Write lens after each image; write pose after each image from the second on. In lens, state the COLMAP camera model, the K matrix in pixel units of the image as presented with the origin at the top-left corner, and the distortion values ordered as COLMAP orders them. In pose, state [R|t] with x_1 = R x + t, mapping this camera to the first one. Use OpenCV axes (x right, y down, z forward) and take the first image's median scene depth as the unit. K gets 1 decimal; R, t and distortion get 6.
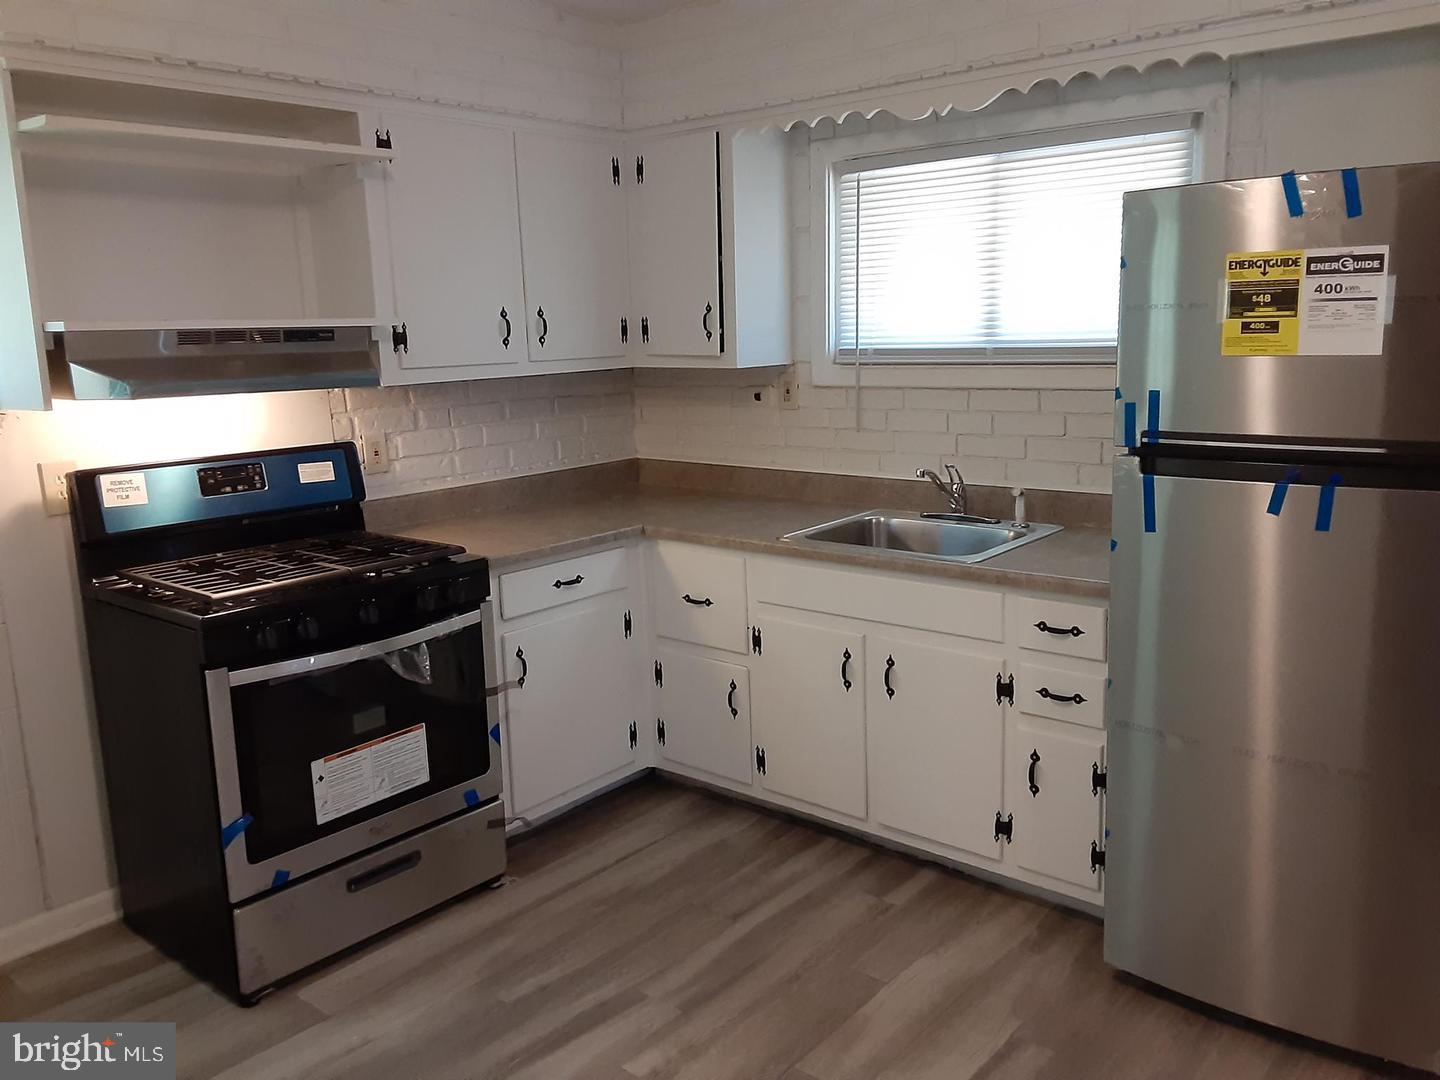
lens RADIAL K [[1157.4, 0, 712.9], [0, 1157.4, 532.5], [0, 0, 1]] dist [0.121104, -0.197477]
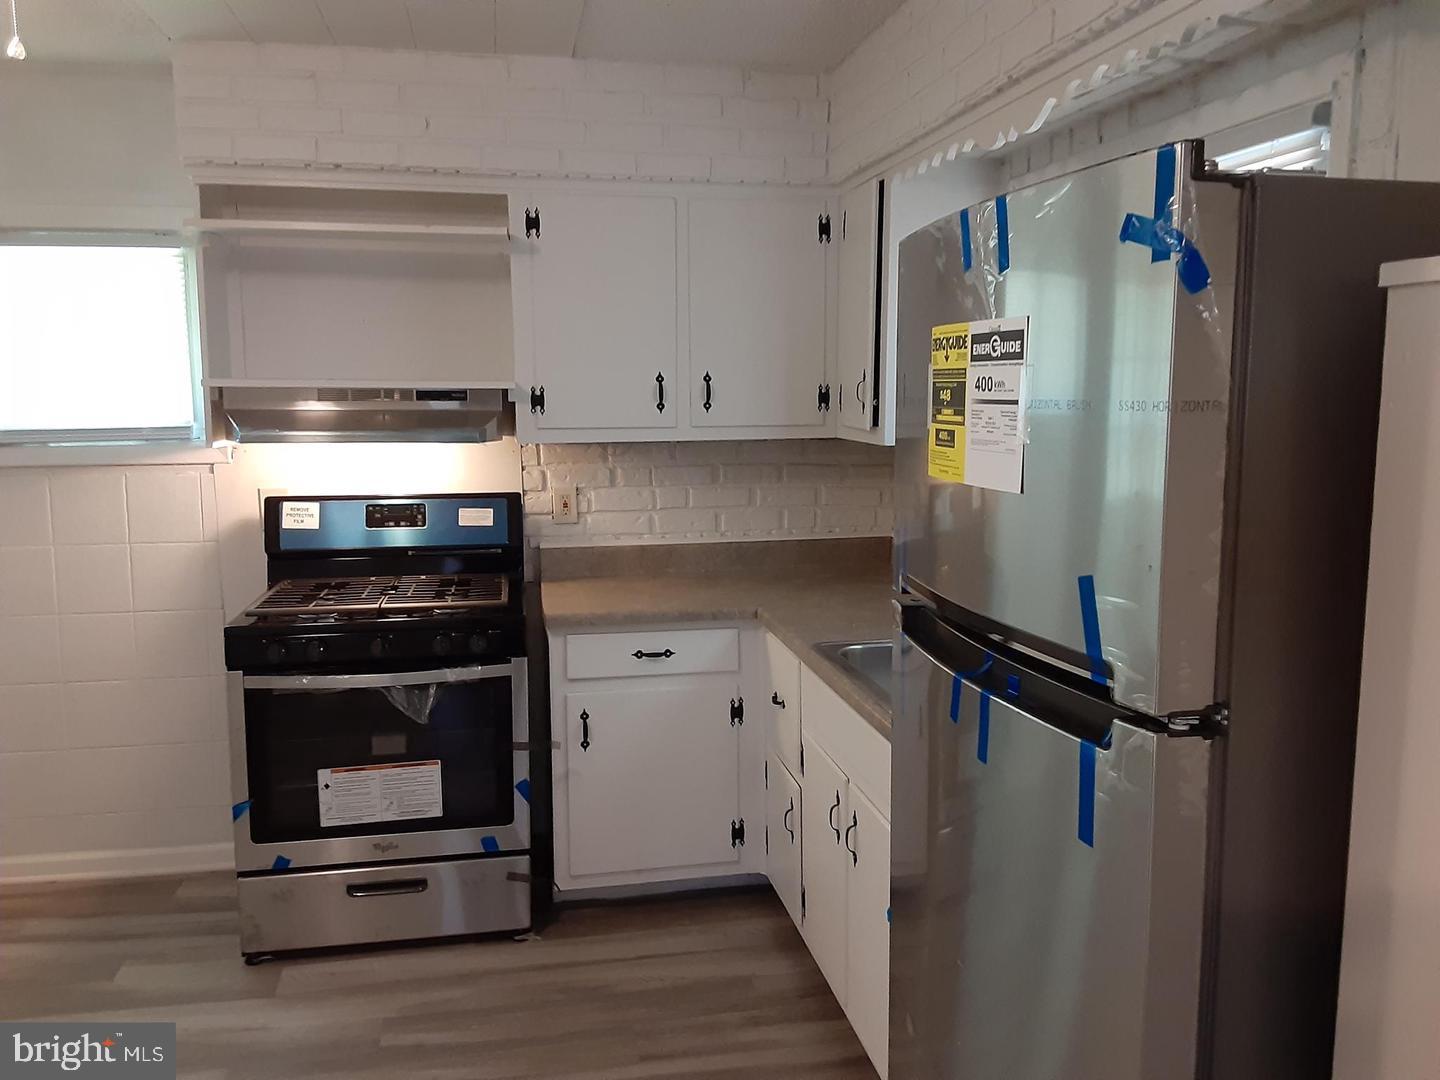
lens RADIAL K [[1157.4, 0, 712.9], [0, 1157.4, 532.5], [0, 0, 1]] dist [0.121104, -0.197477]
pose [[0.775504, 0.106718, -0.622258, 0.554443], [-0.132279, 0.991199, 0.005136, -0.076306], [0.617330, 0.078328, 0.782795, 0.290395]]
